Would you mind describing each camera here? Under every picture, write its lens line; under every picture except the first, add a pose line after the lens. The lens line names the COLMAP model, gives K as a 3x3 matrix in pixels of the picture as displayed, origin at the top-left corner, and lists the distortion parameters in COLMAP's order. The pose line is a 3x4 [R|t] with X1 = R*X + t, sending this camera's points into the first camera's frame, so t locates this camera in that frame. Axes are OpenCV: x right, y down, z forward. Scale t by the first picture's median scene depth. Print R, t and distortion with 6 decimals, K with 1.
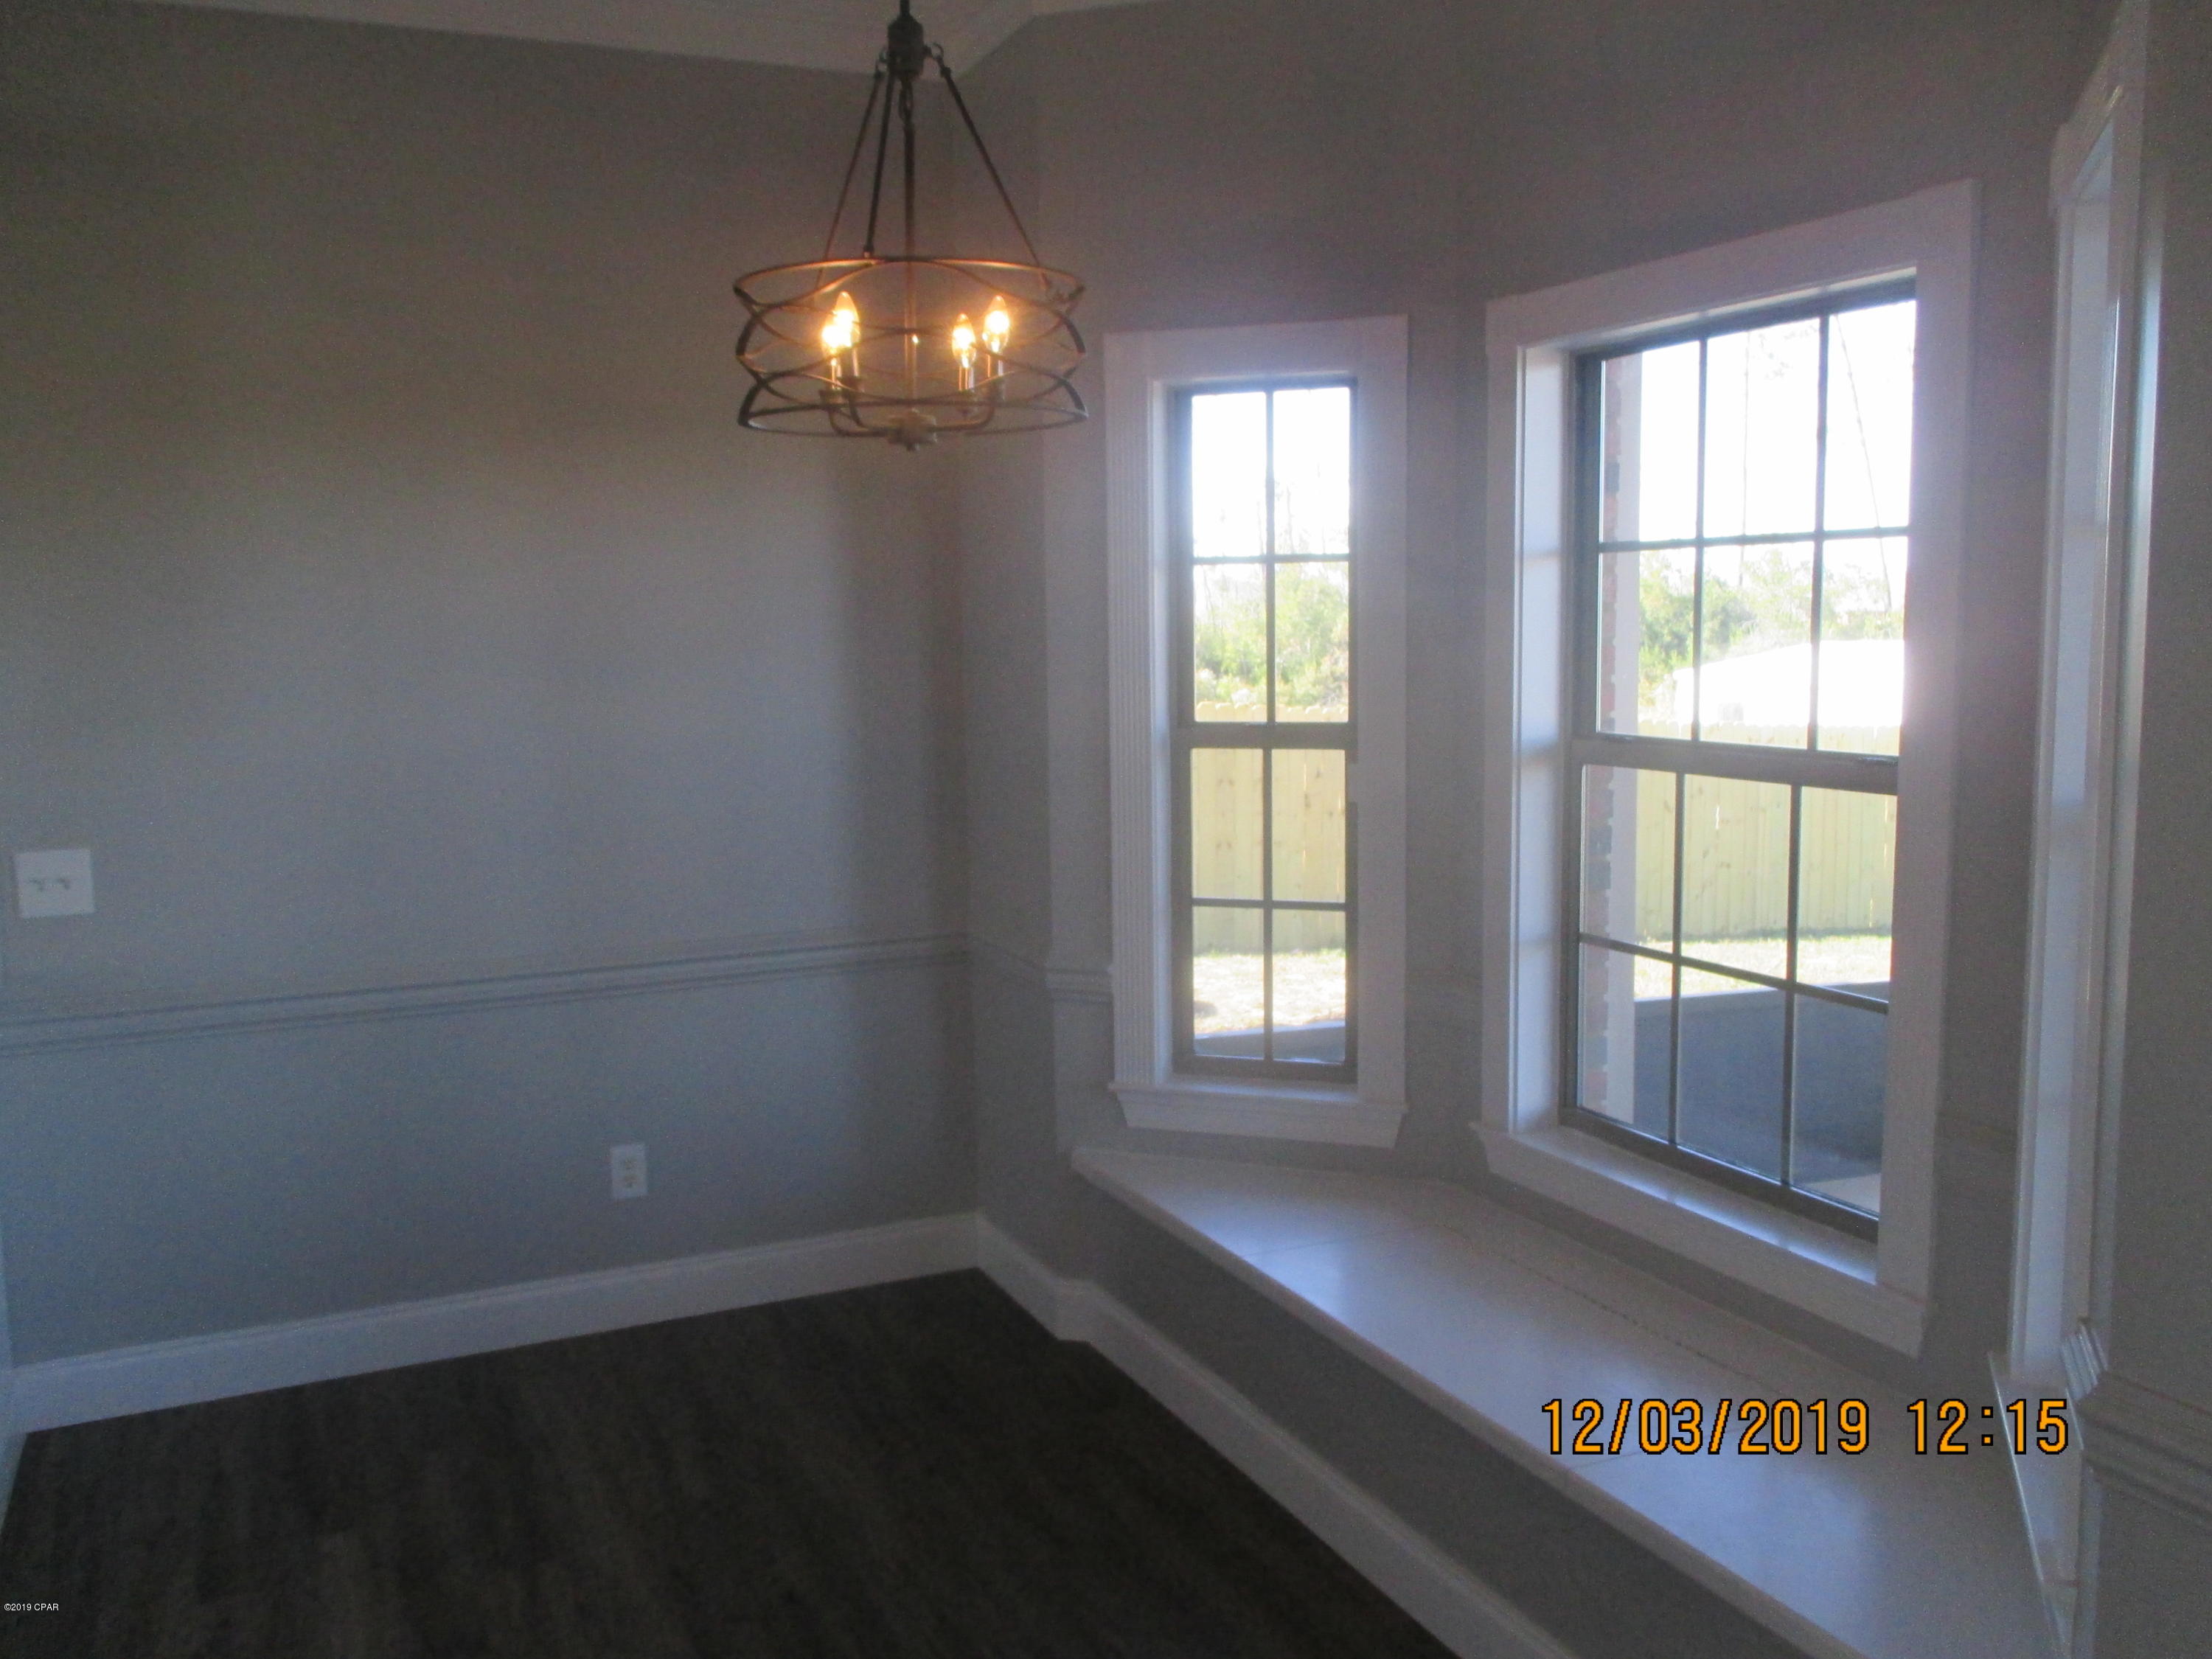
lens RADIAL K [[1841.6, 0, 1101.8], [0, 1841.6, 825.6], [0, 0, 1]] dist [-0.025332, -0.005010]
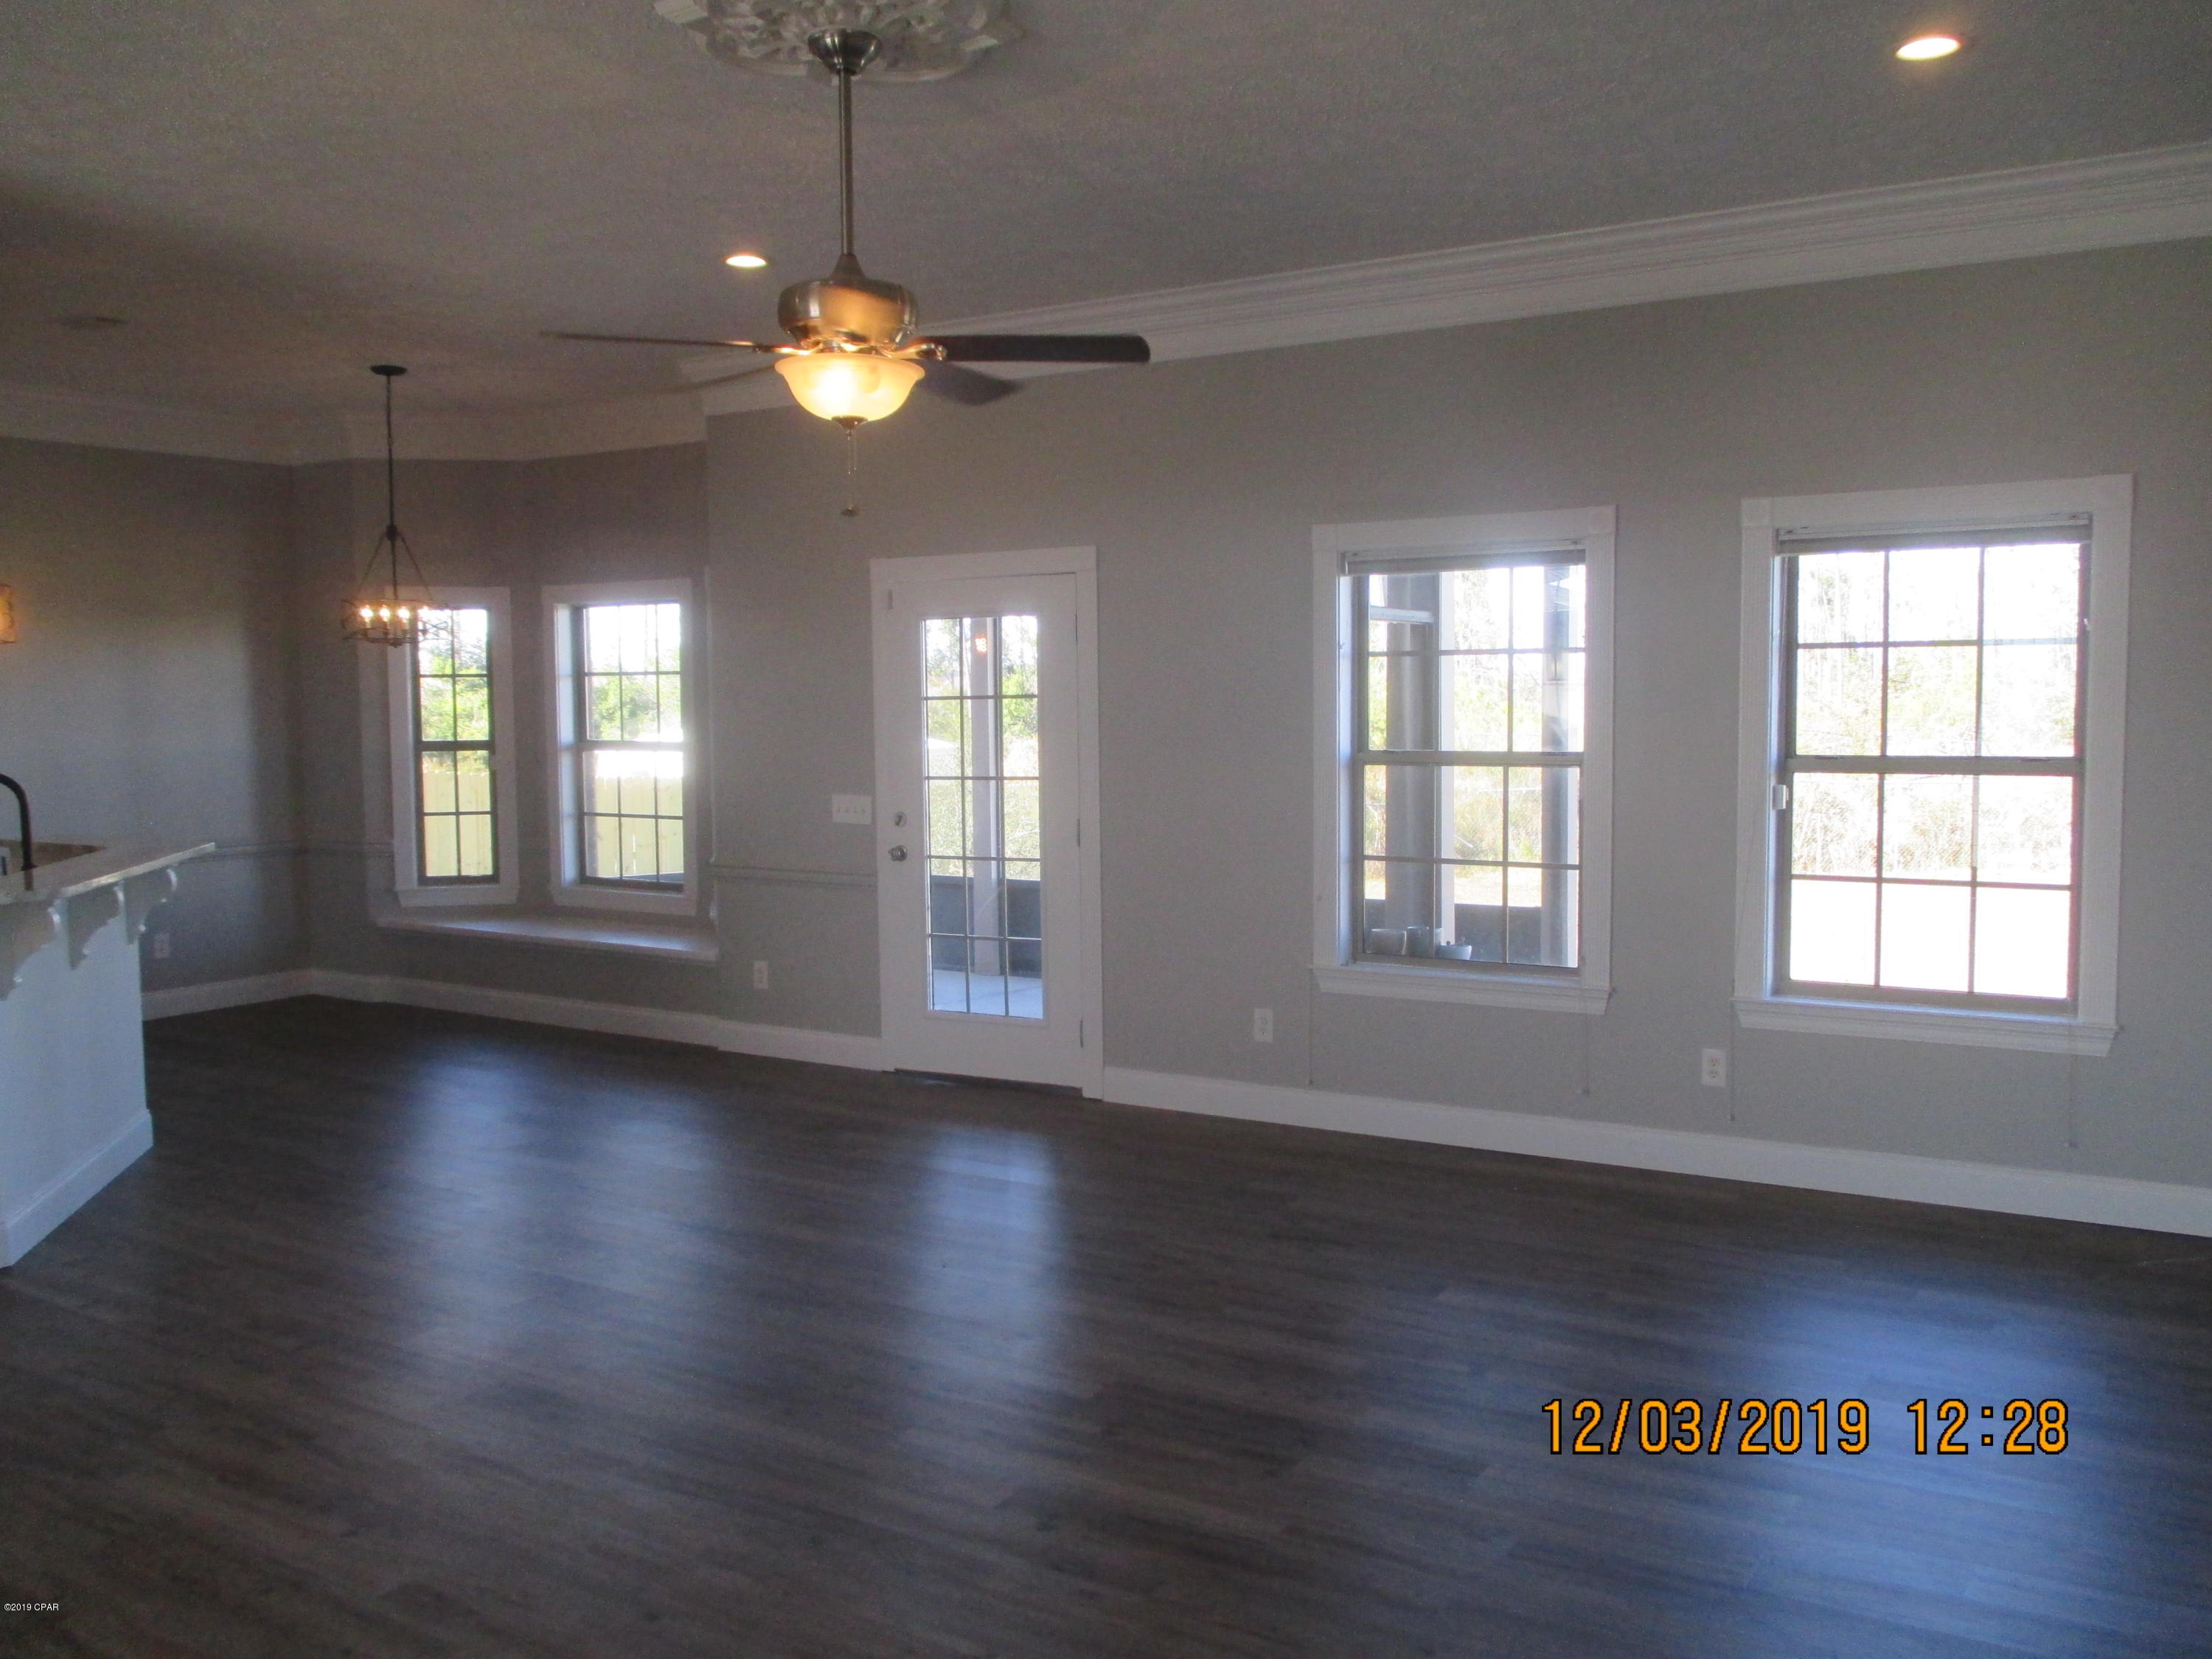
lens RADIAL K [[1841.6, 0, 1101.8], [0, 1841.6, 825.6], [0, 0, 1]] dist [-0.025332, -0.005010]
pose [[0.845948, -0.034019, 0.532179, -0.495605], [0.059293, 0.997775, -0.030470, 0.186788], [-0.529958, 0.057330, 0.846084, -1.565763]]
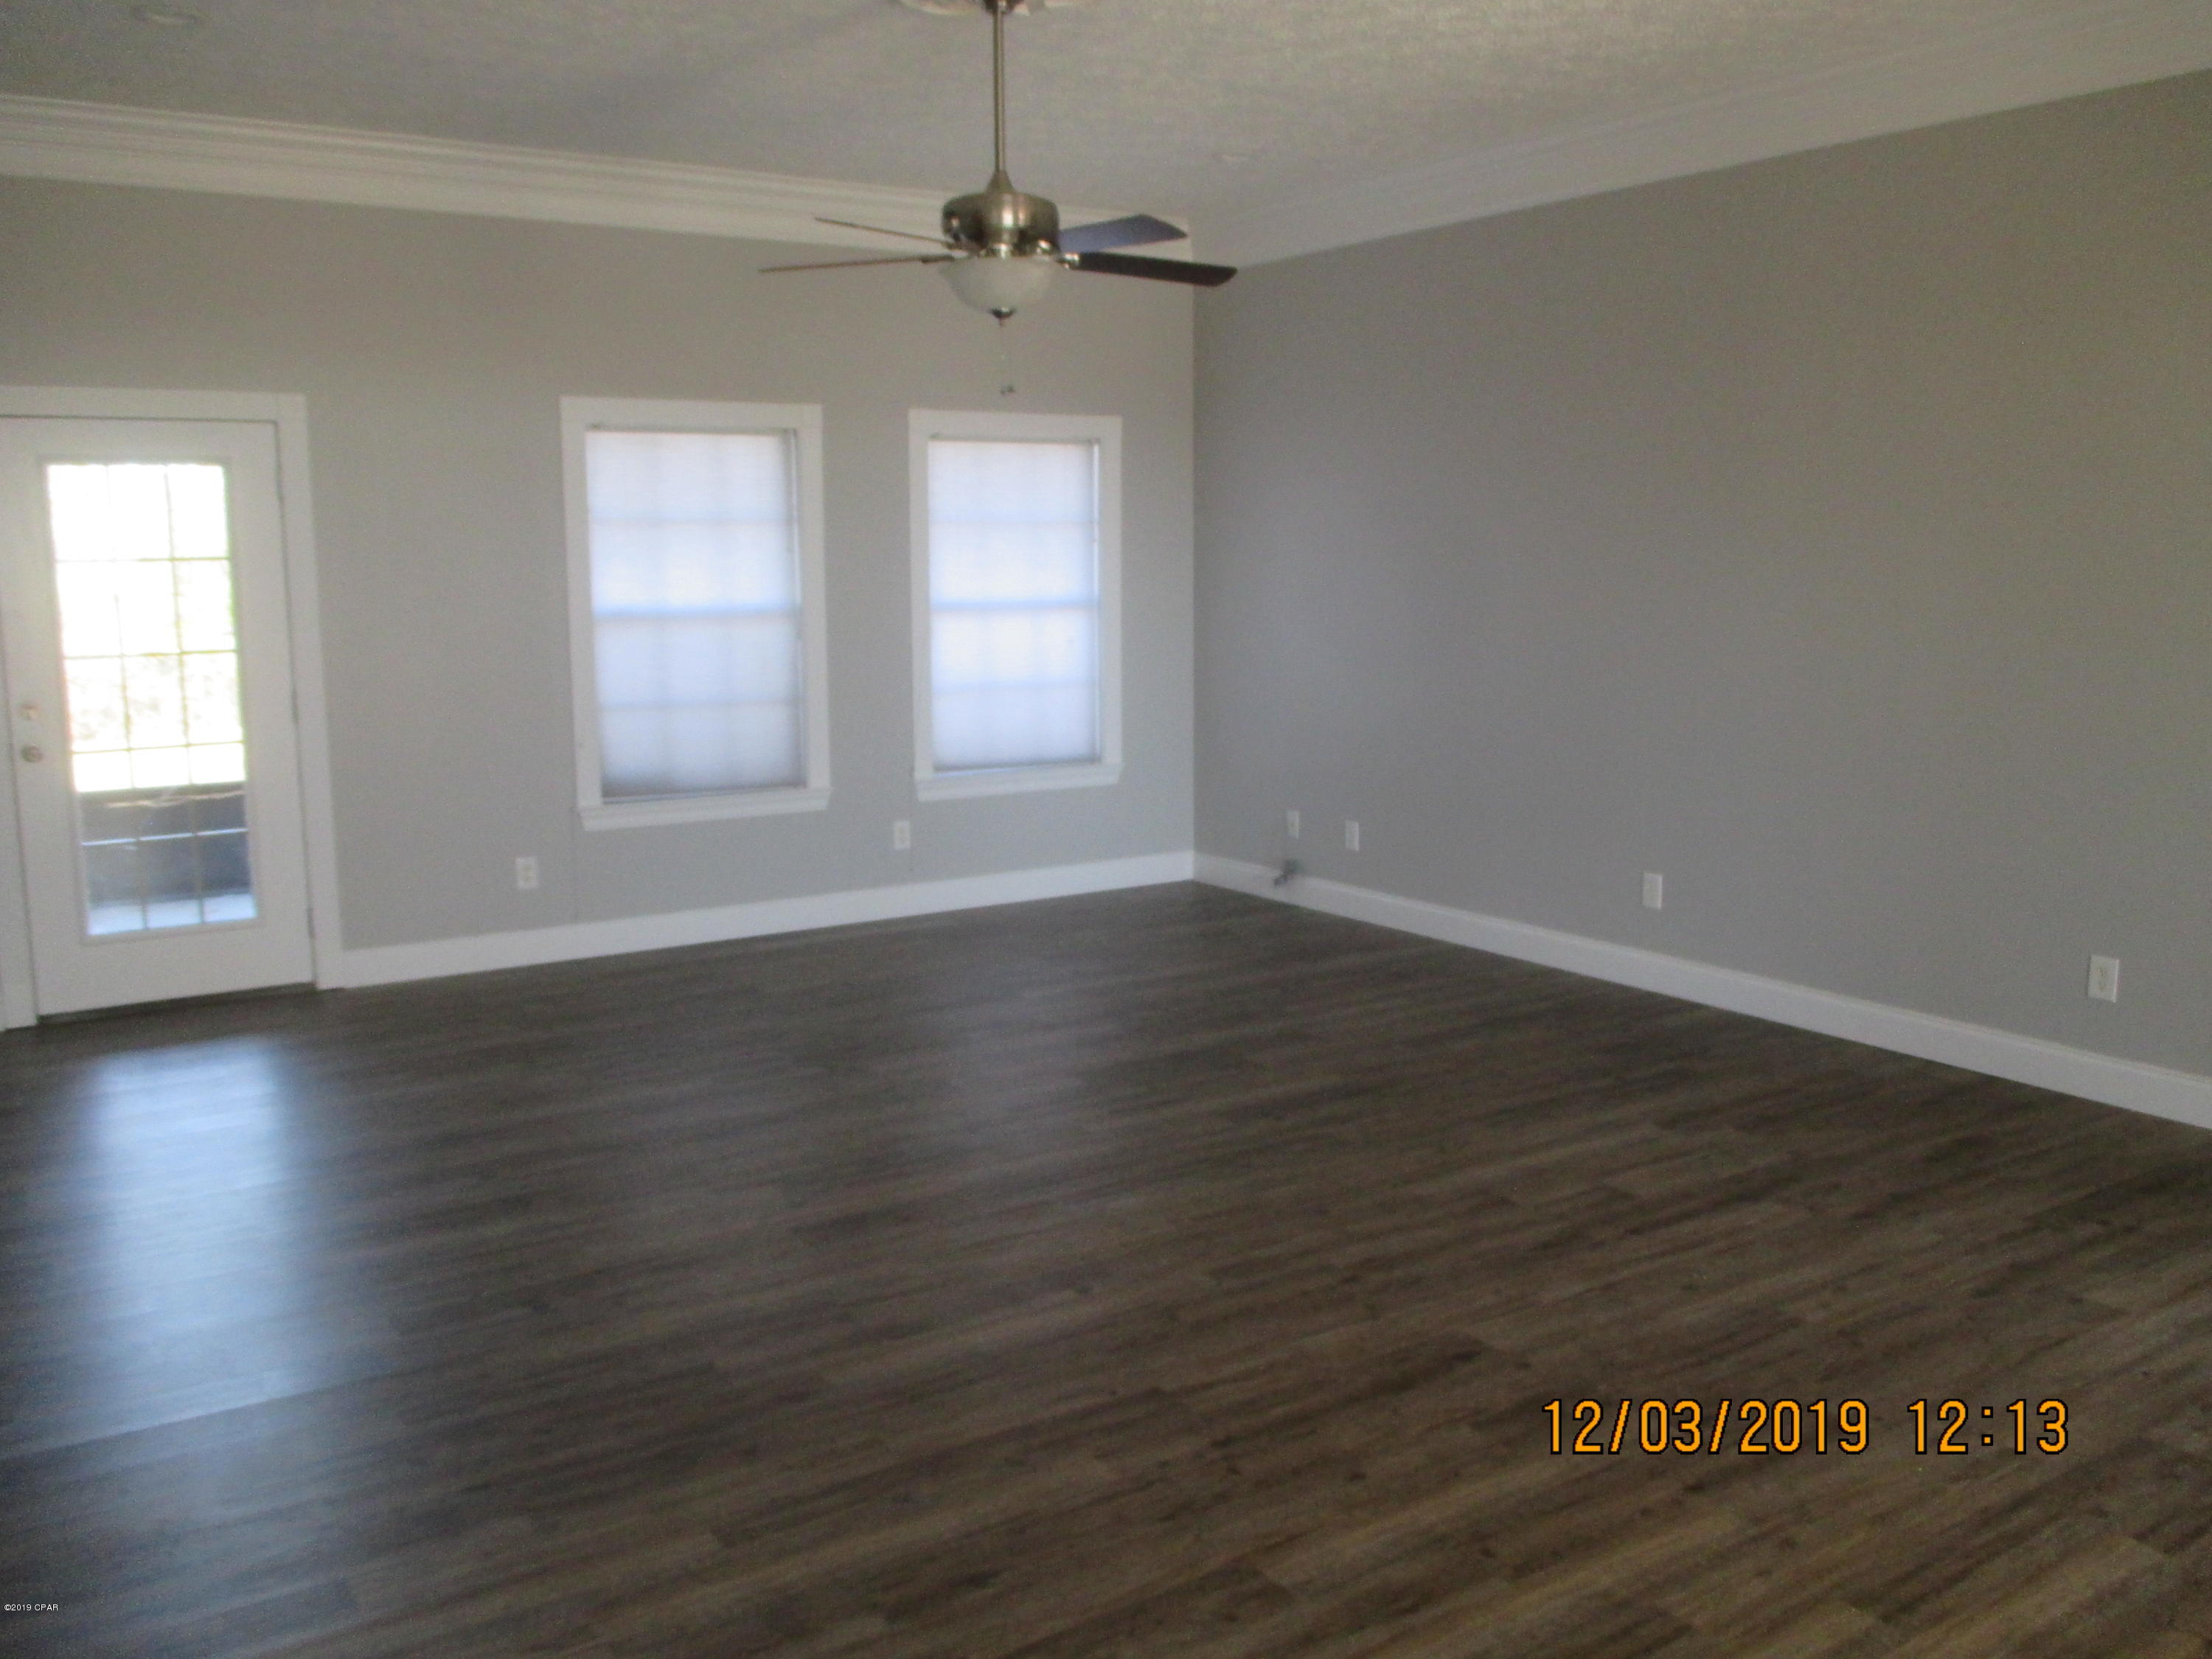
lens RADIAL K [[1841.6, 0, 1101.8], [0, 1841.6, 825.6], [0, 0, 1]] dist [-0.025332, -0.005010]
pose [[-0.127502, -0.135420, 0.982550, -1.371912], [0.119805, 0.981279, 0.150791, 0.069589], [-0.984576, 0.136941, -0.108891, -0.450718]]
